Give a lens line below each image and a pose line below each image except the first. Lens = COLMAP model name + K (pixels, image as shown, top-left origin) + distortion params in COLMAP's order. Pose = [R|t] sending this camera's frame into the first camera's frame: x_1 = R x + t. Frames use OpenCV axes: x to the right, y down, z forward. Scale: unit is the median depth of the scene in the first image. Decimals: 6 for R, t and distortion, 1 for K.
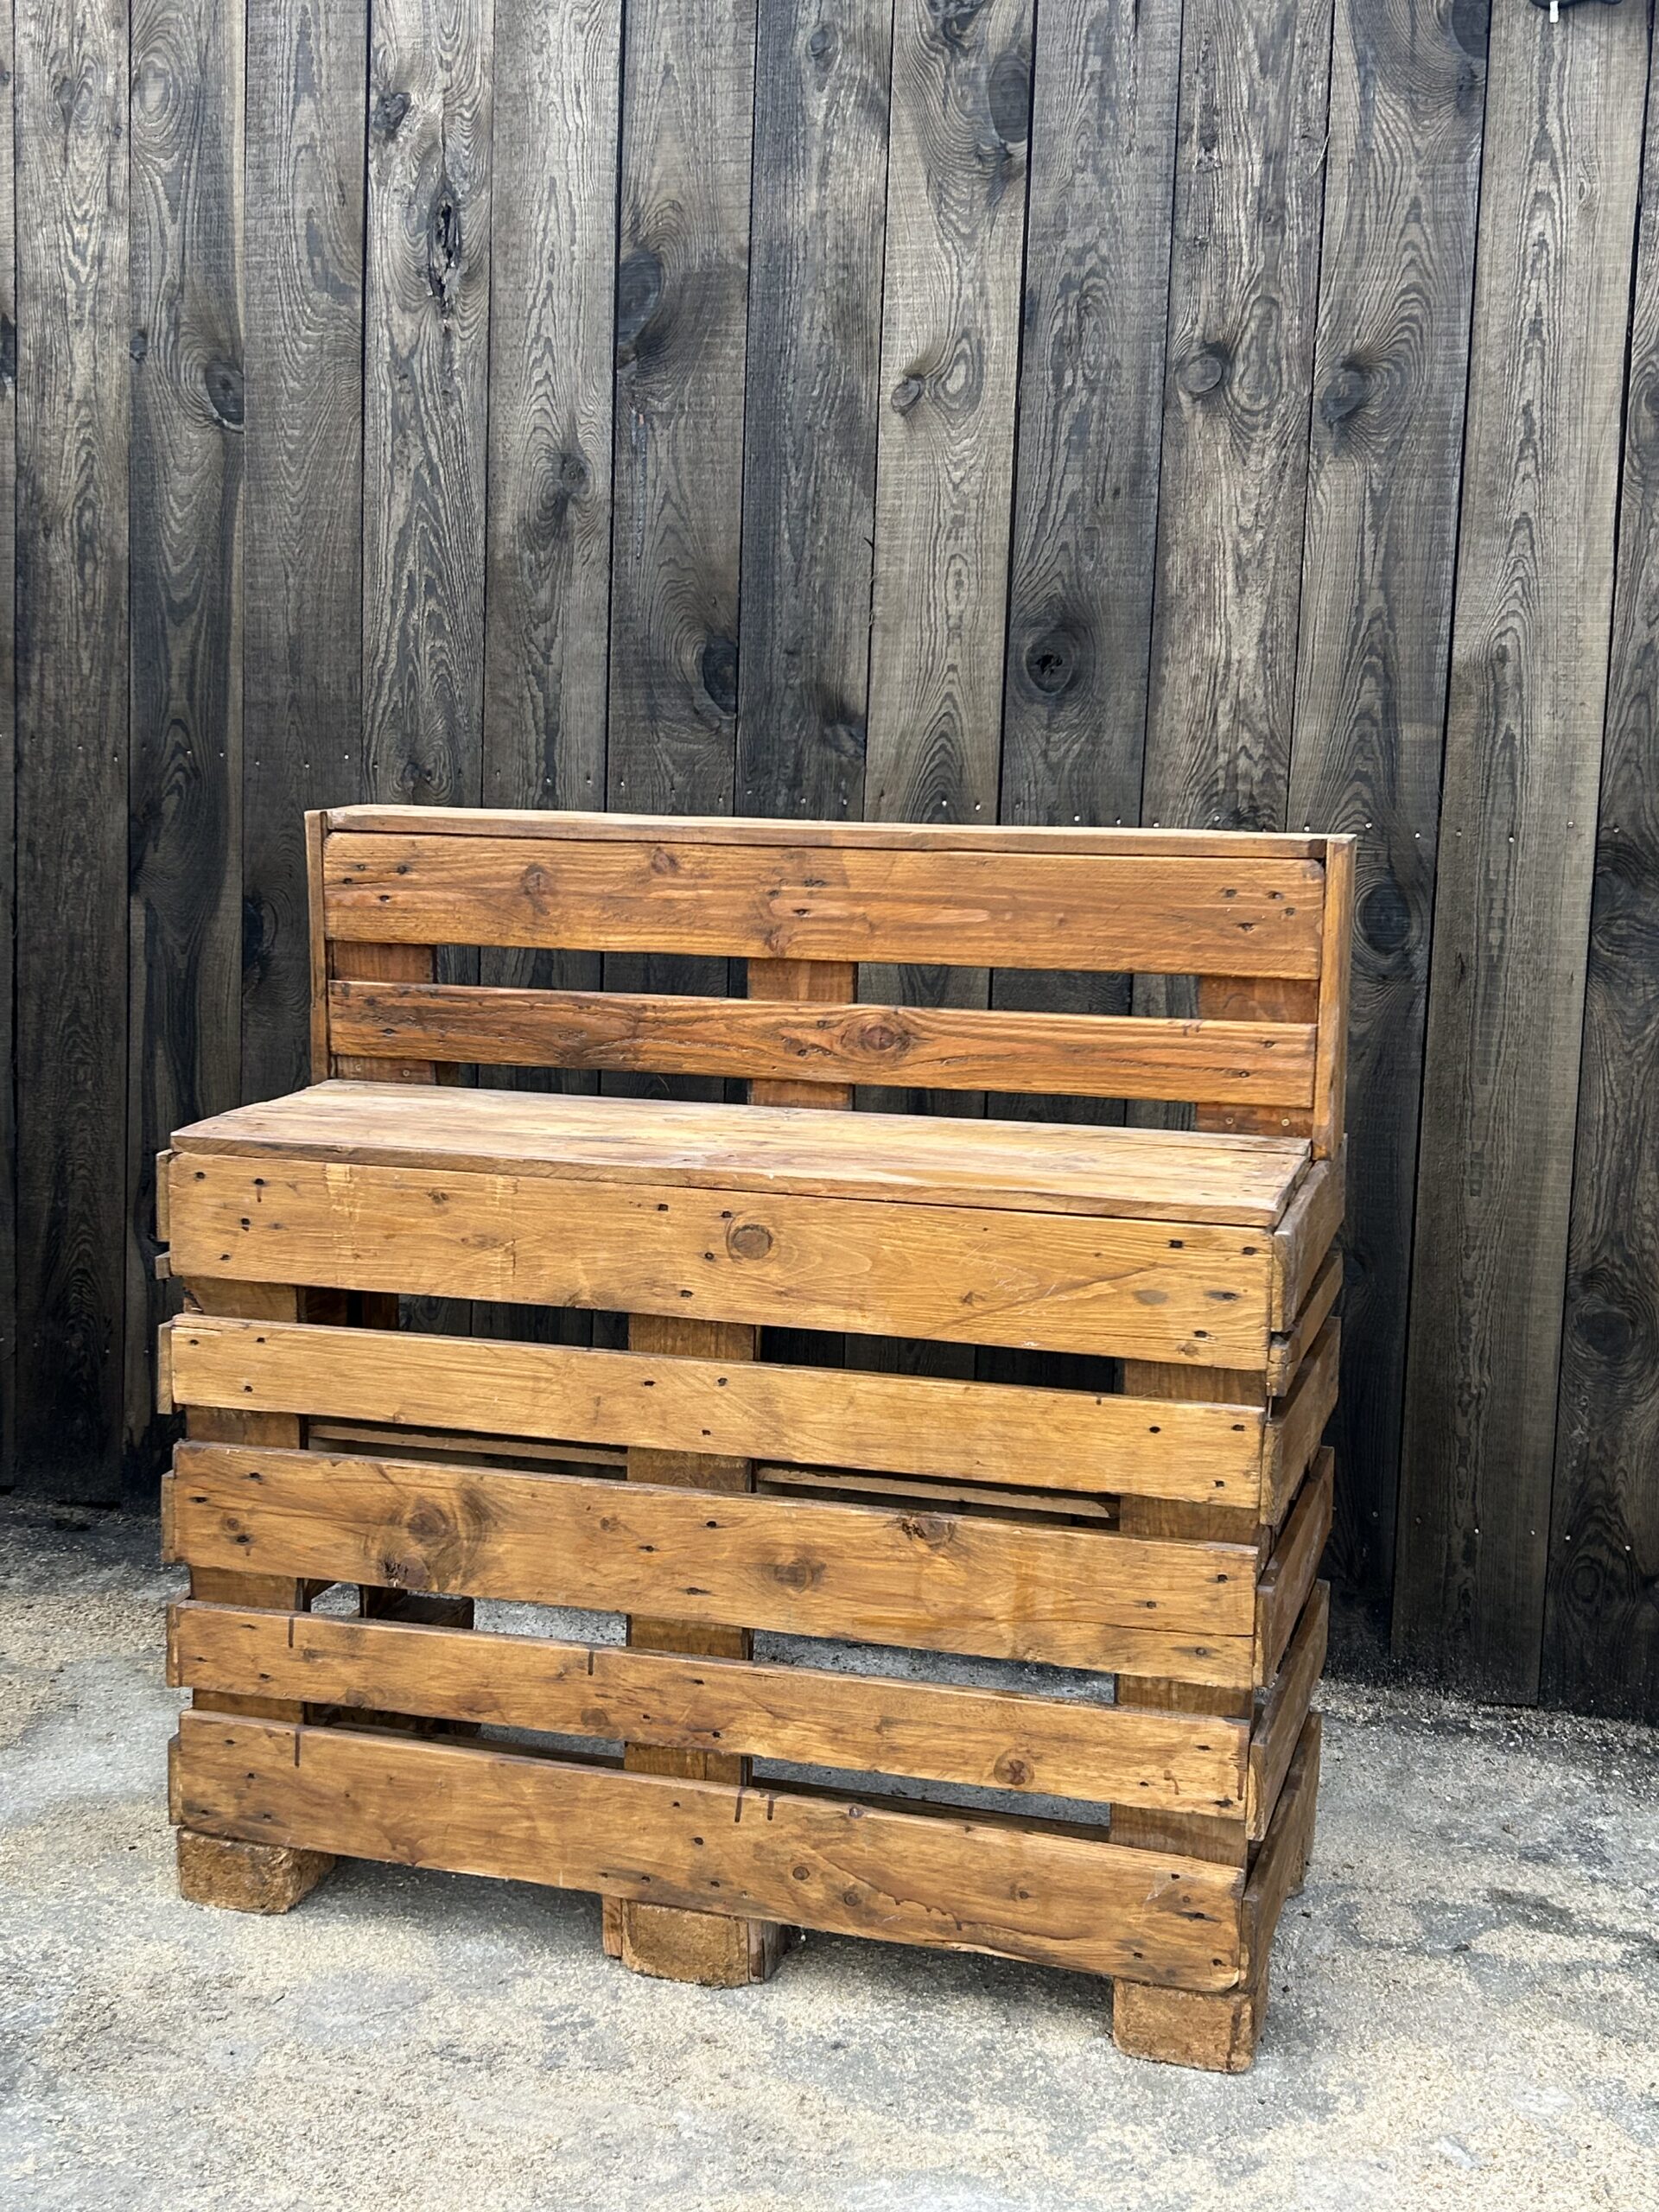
lens RADIAL K [[2505.8, 0, 829.5], [0, 2505.8, 1103.9], [0, 0, 1]] dist [0.031041, 0.000000]
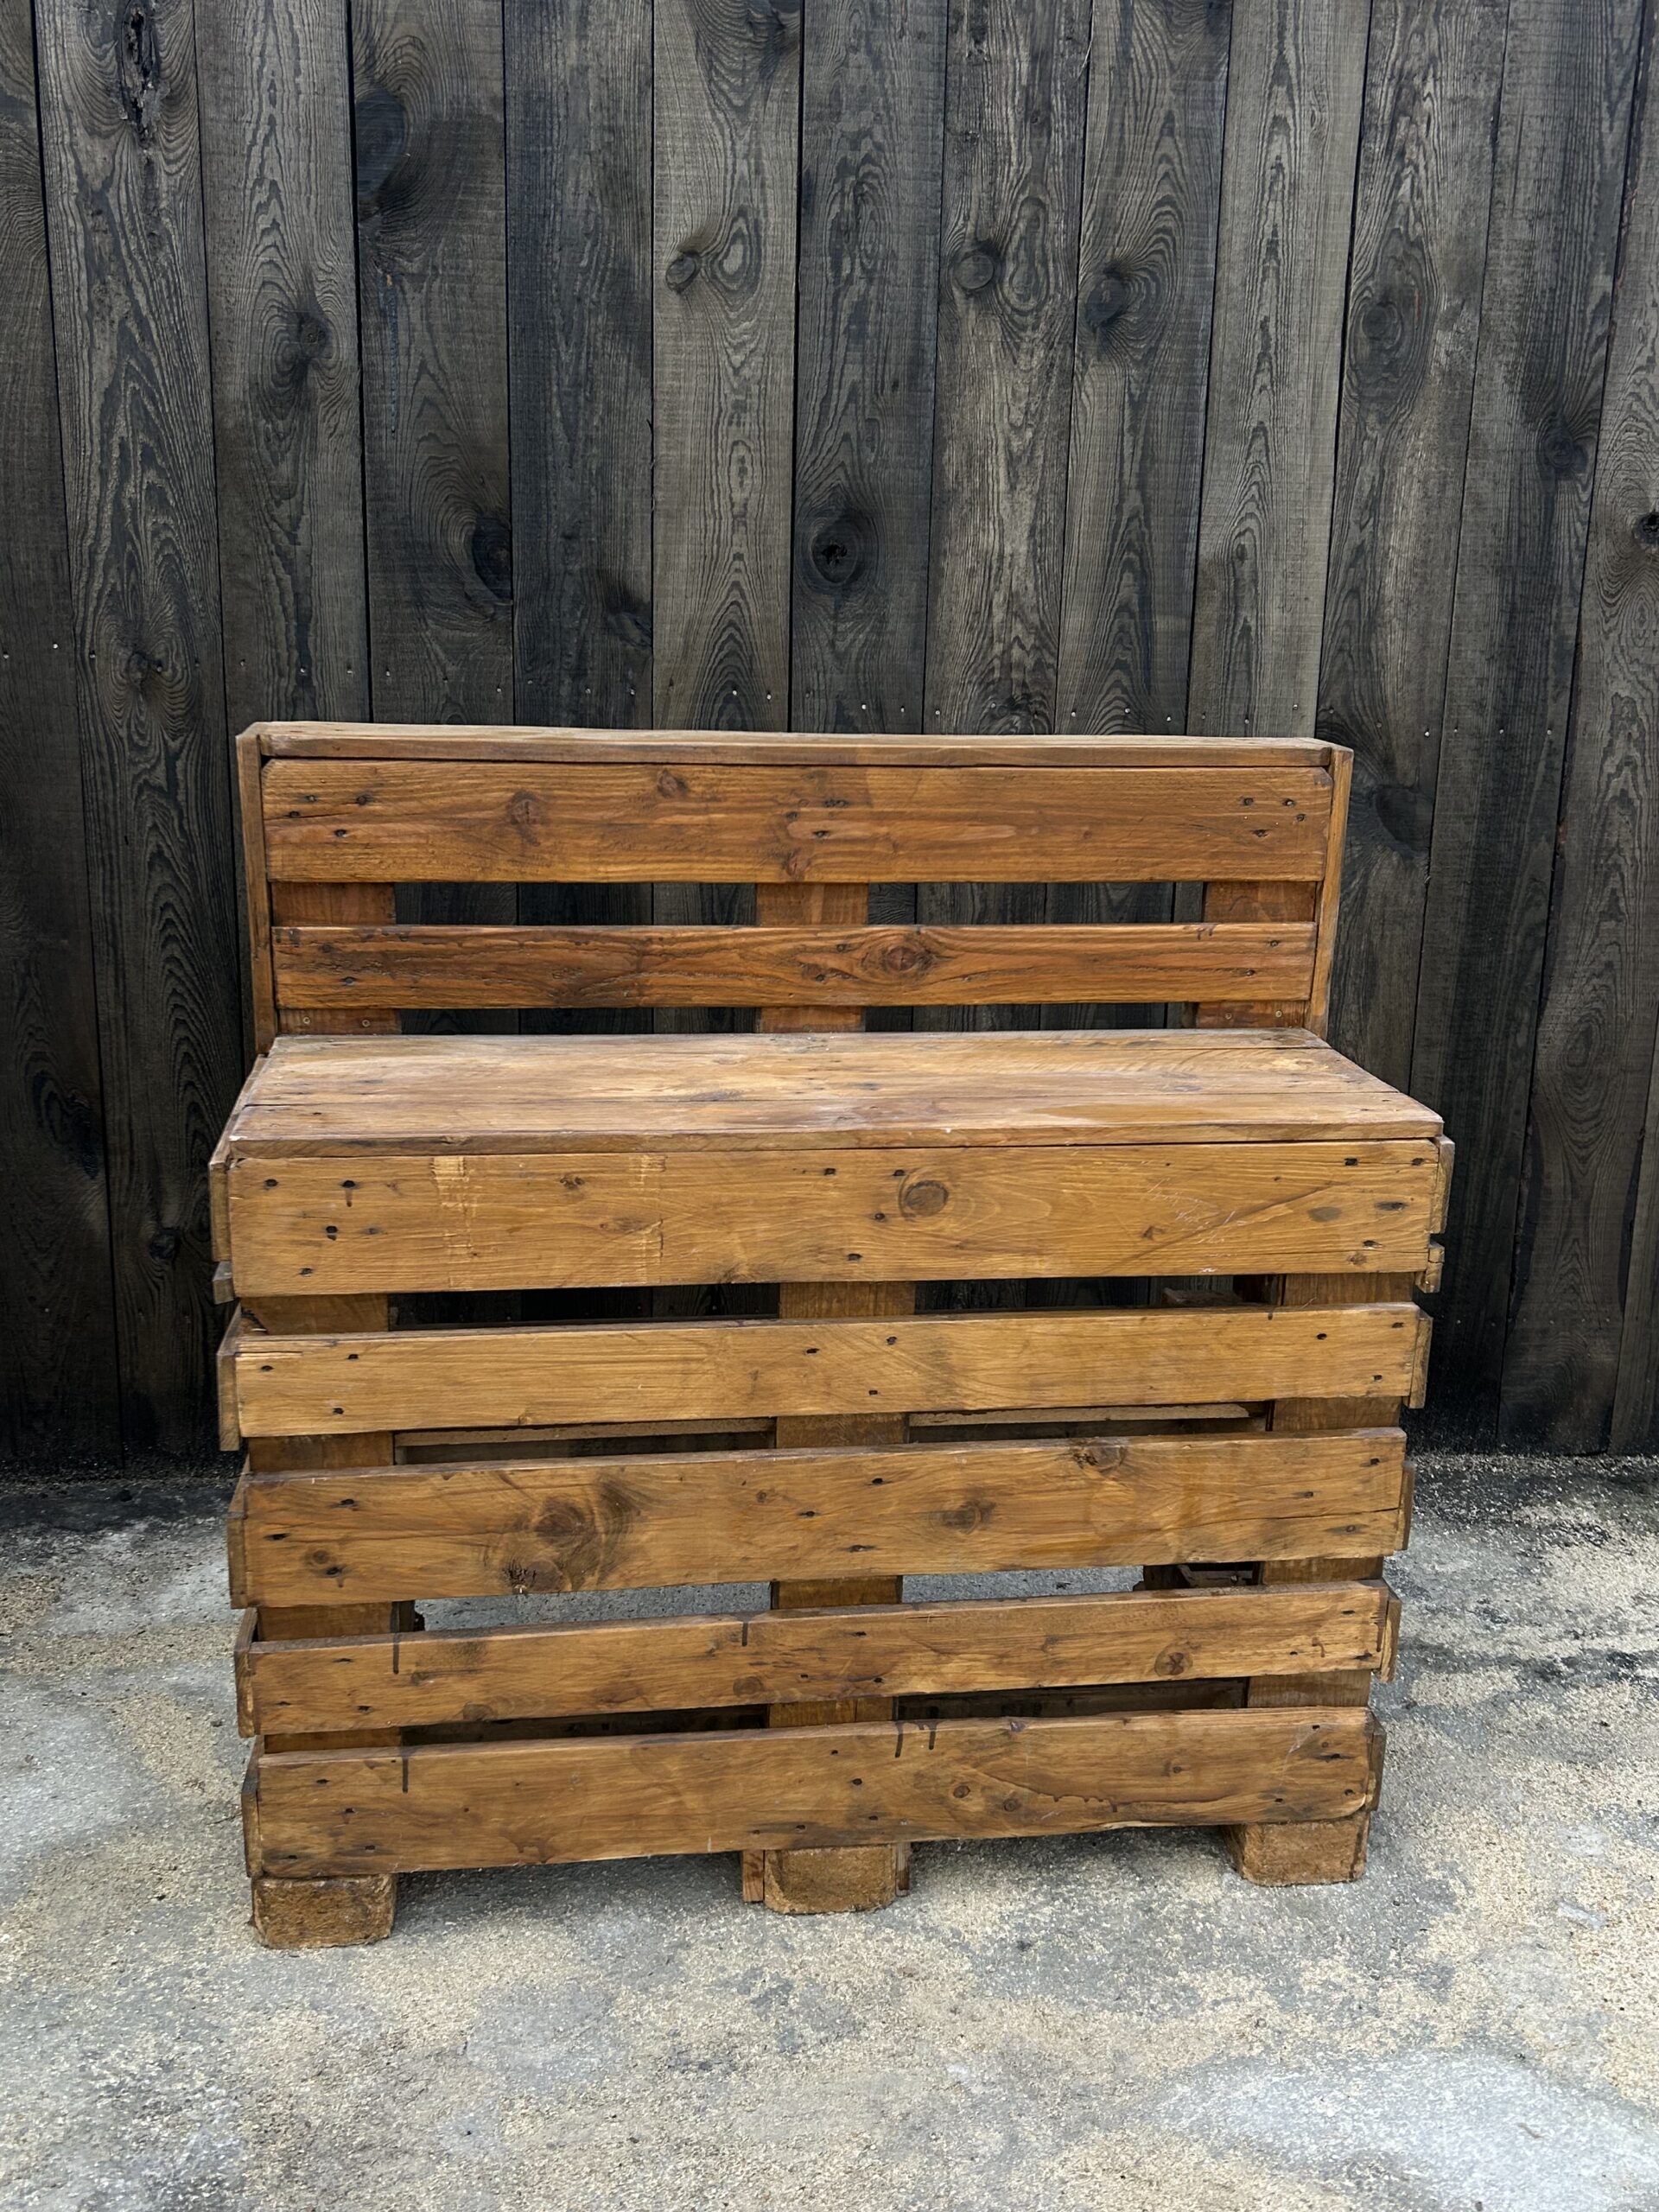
lens RADIAL K [[2001.4, 0, 831.1], [0, 2001.4, 1117.3], [0, 0, 1]] dist [0.019226, -0.007922]
pose [[0.915179, -0.102155, 0.389888, -0.319325], [0.051951, 0.989176, 0.137229, -0.073627], [-0.399687, -0.105334, 0.910580, 0.278207]]
